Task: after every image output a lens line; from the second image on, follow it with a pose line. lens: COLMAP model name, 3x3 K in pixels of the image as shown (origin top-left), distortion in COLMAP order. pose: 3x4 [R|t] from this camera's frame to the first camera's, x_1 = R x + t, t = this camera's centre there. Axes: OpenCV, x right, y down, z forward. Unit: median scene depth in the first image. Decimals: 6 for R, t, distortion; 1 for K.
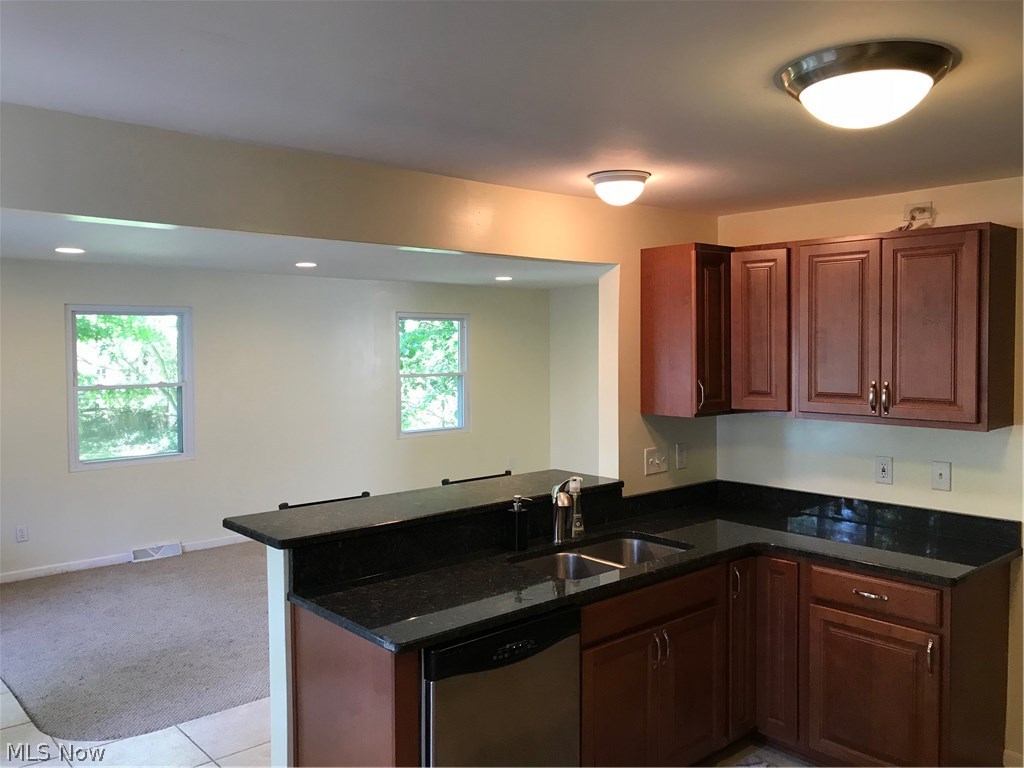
lens RADIAL K [[827.1, 0, 516.1], [0, 827.1, 382.1], [0, 0, 1]] dist [0.005744, 0.010556]
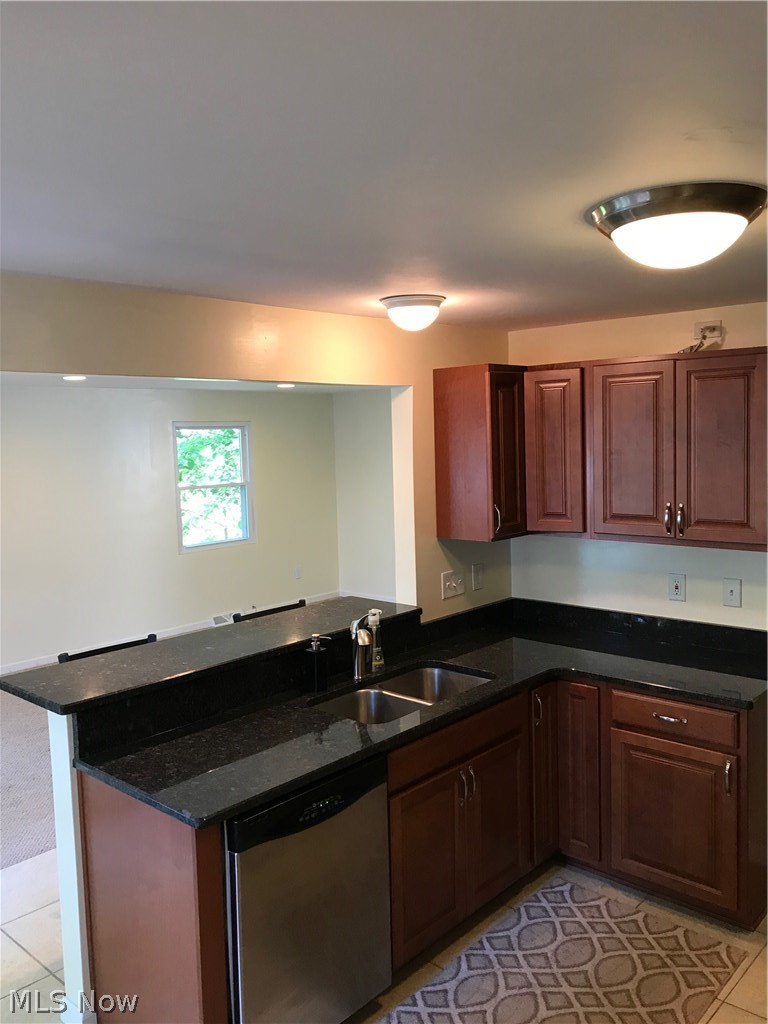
lens RADIAL K [[828.8, 0, 384.0], [0, 828.8, 512.0], [0, 0, 1]] dist [0.038295, -0.054052]
pose [[0.994151, -0.031402, 0.103329, -0.012929], [0.026924, 0.998648, 0.044456, -0.041213], [-0.104585, -0.041414, 0.993653, 0.034927]]
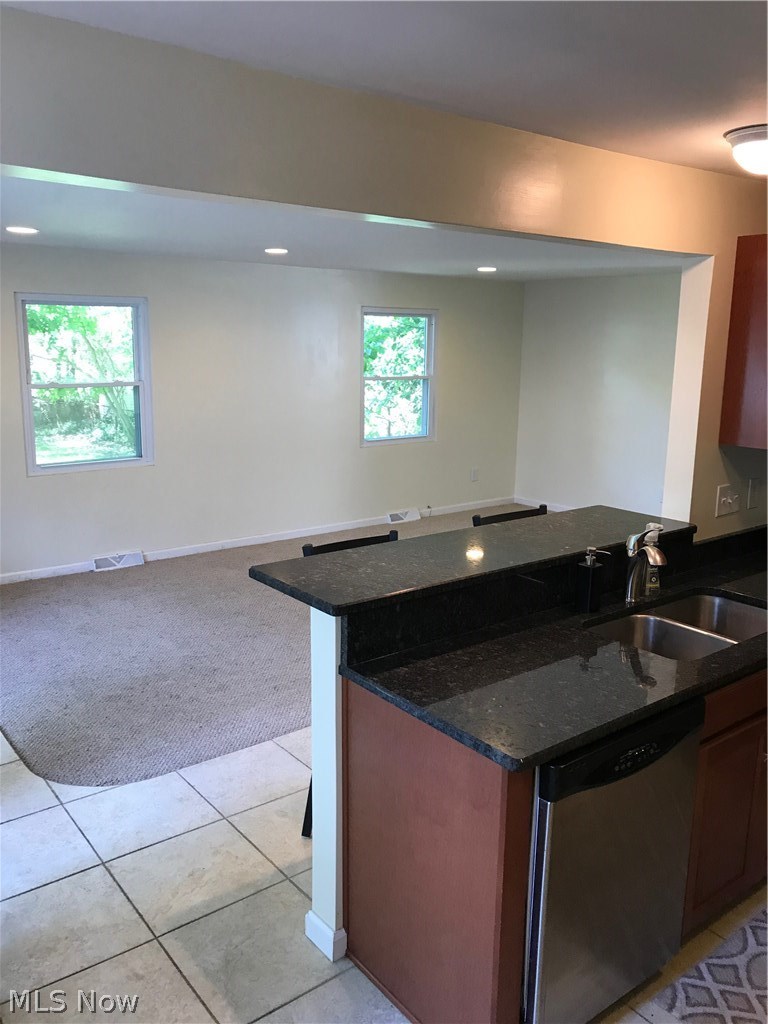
lens RADIAL K [[836.6, 0, 384.0], [0, 836.6, 512.0], [0, 0, 1]] dist [0.064576, -0.119229]
pose [[0.997380, 0.031700, -0.065031, -0.136584], [-0.021007, 0.987061, 0.158966, -0.023276], [0.069228, -0.157183, 0.985140, 0.151268]]
